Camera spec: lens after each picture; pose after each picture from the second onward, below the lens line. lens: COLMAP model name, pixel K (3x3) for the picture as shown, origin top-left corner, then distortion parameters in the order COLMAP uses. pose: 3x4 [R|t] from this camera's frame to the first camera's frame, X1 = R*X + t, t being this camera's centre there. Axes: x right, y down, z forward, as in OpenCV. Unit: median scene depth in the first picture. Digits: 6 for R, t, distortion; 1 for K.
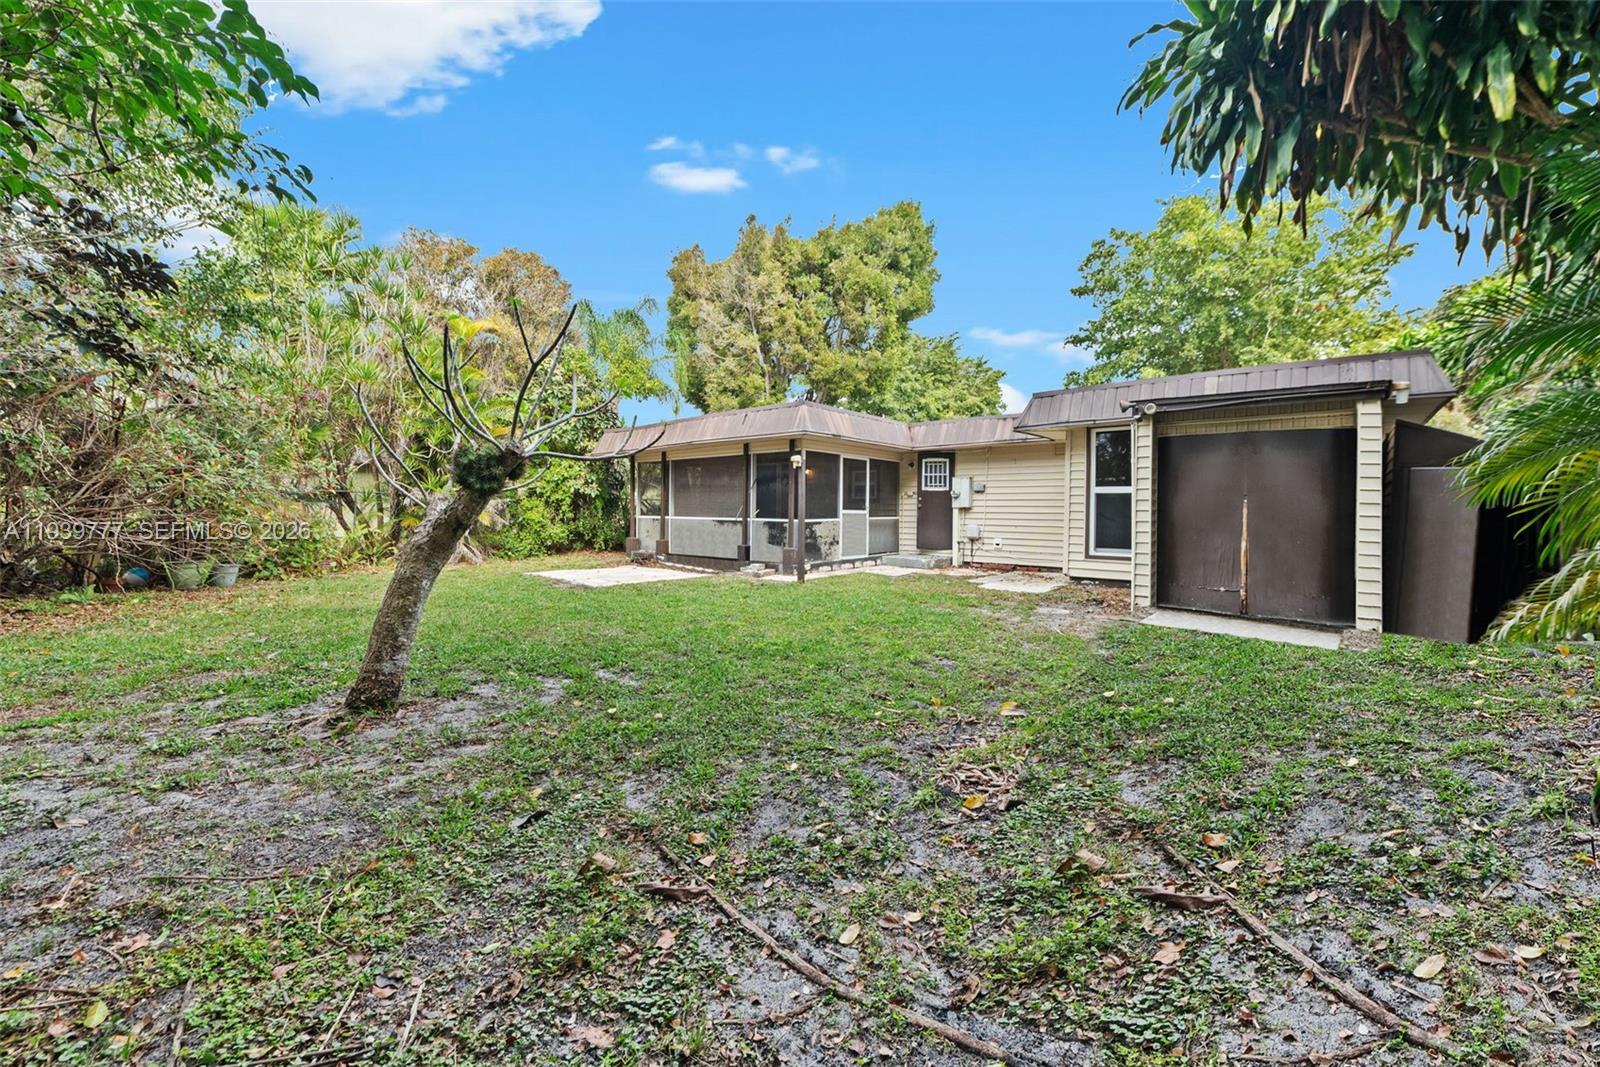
lens RADIAL K [[645.8, 0, 800.3], [0, 645.8, 520.1], [0, 0, 1]] dist [0.002559, -0.000244]
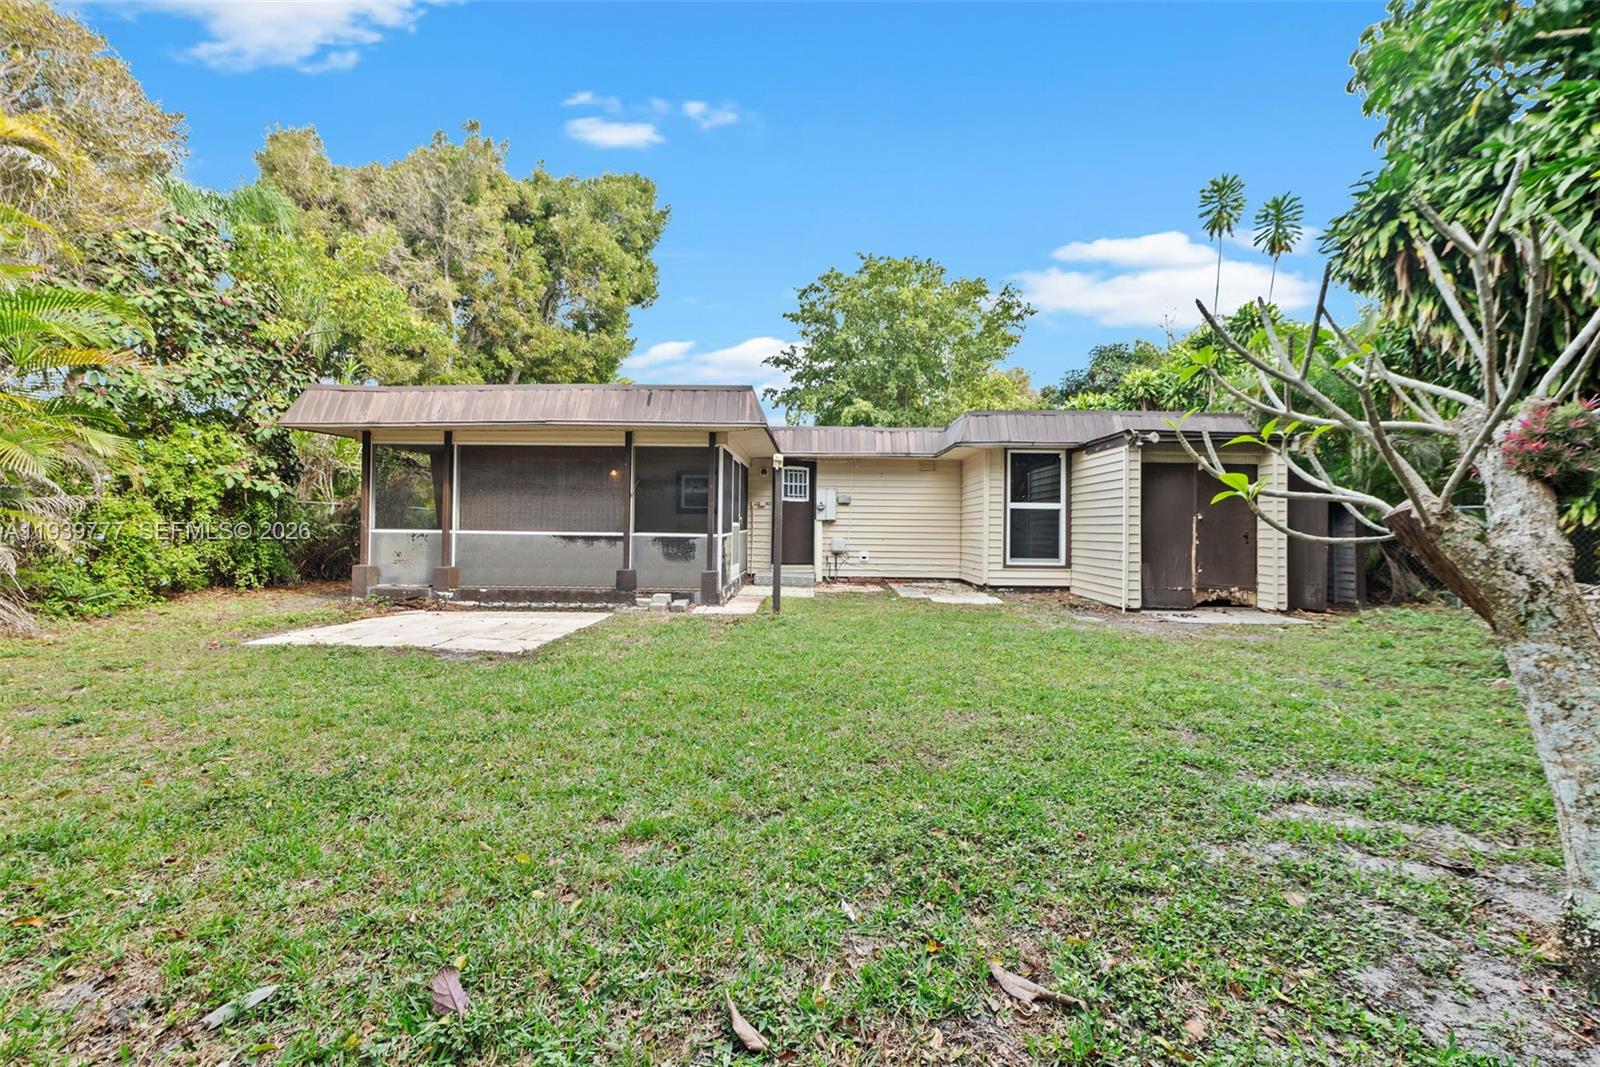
lens RADIAL K [[645.8, 0, 801.0], [0, 645.8, 533.4], [0, 0, 1]] dist [0.002559, -0.000244]
pose [[0.765019, -0.006625, 0.643974, -0.379677], [0.005325, 0.999978, 0.003962, -0.003519], [-0.643986, 0.000398, 0.765037, 0.286055]]
